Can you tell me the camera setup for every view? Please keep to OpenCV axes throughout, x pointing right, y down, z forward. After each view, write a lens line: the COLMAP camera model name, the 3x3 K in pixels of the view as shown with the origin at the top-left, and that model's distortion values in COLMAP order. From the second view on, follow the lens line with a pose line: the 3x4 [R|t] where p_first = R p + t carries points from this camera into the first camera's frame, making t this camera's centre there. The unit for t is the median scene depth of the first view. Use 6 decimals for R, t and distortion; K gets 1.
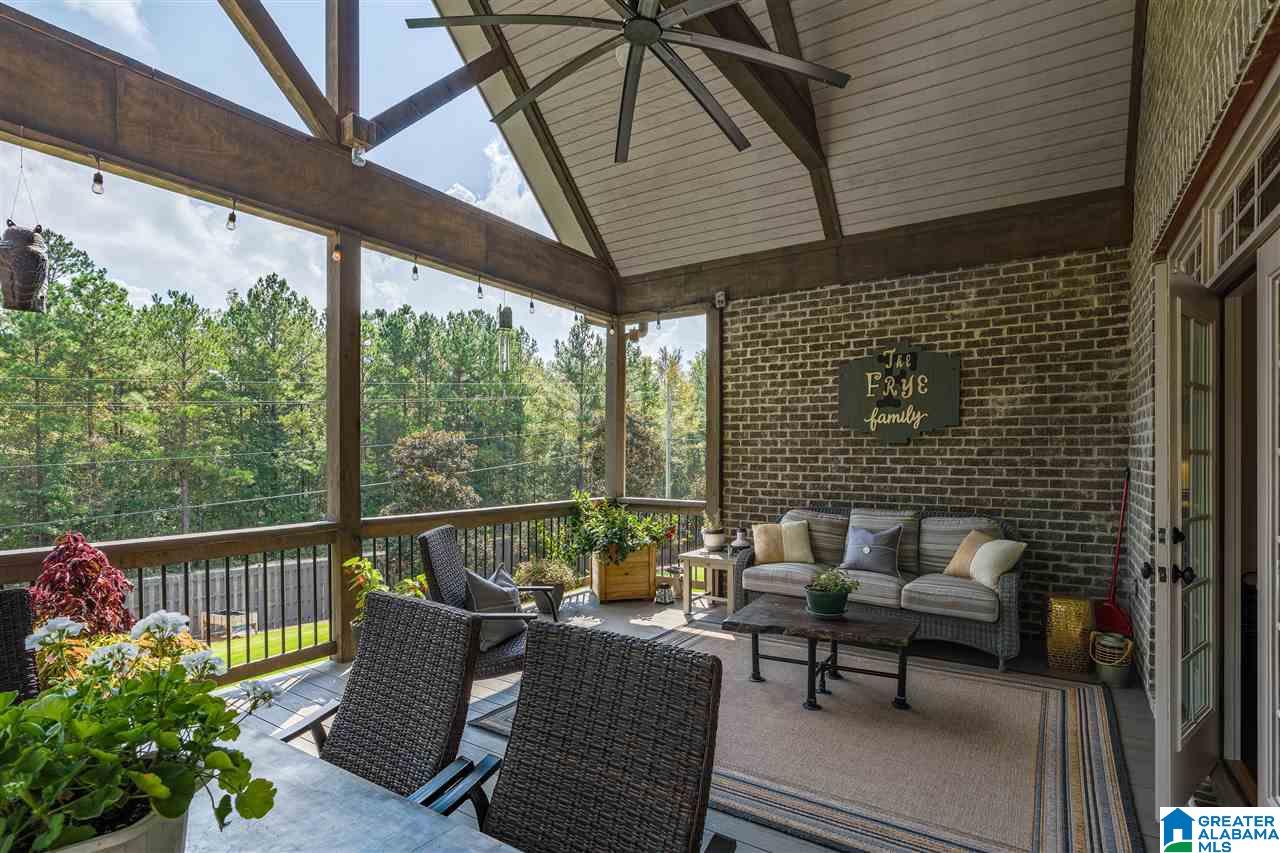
lens RADIAL K [[629.1, 0, 665.2], [0, 629.1, 462.0], [0, 0, 1]] dist [-0.004536, 0.000263]
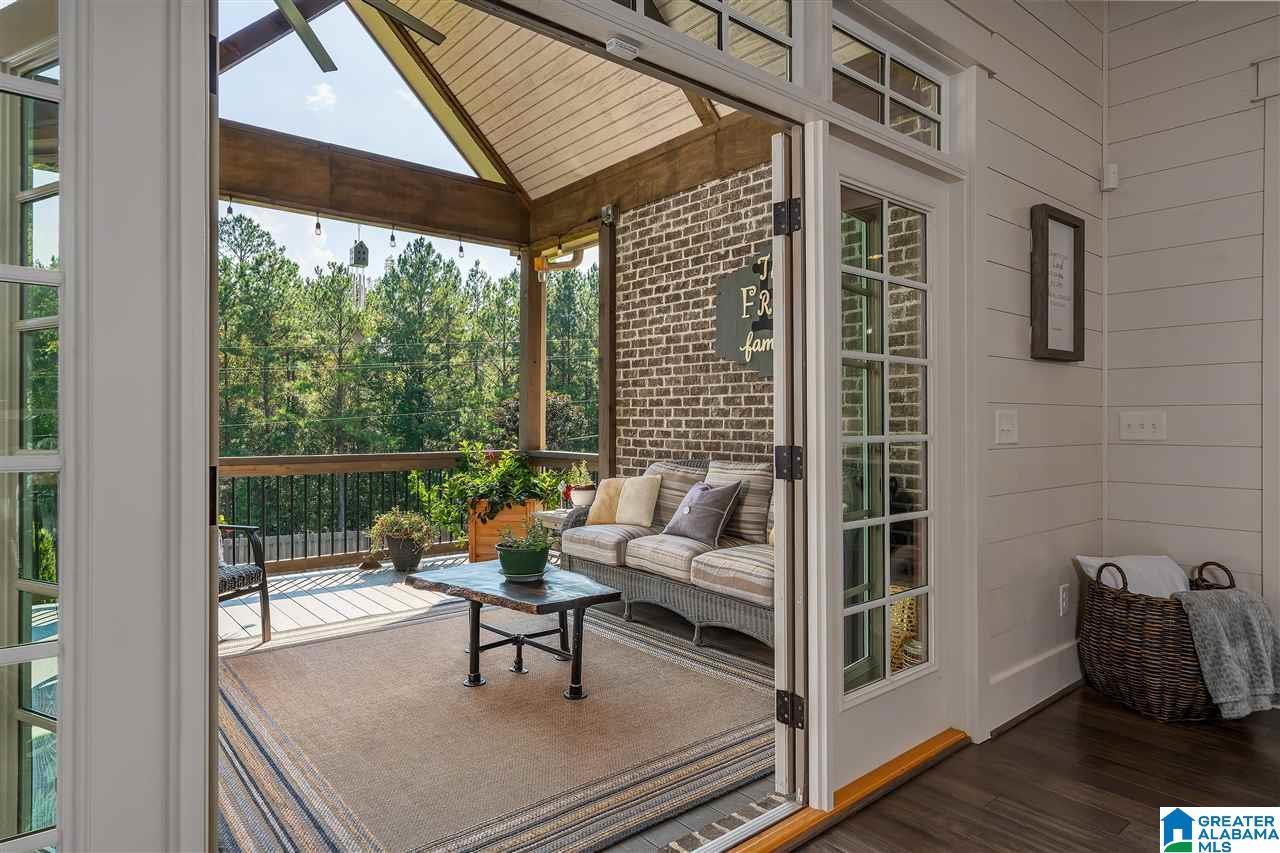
lens RADIAL K [[734.7, 0, 638.5], [0, 734.7, 421.6], [0, 0, 1]] dist [0.000072, -0.000519]
pose [[0.946899, -0.005677, -0.321481, 0.455065], [0.001931, 0.999926, -0.011972, 0.032355], [0.321525, 0.010715, 0.946840, 0.089178]]
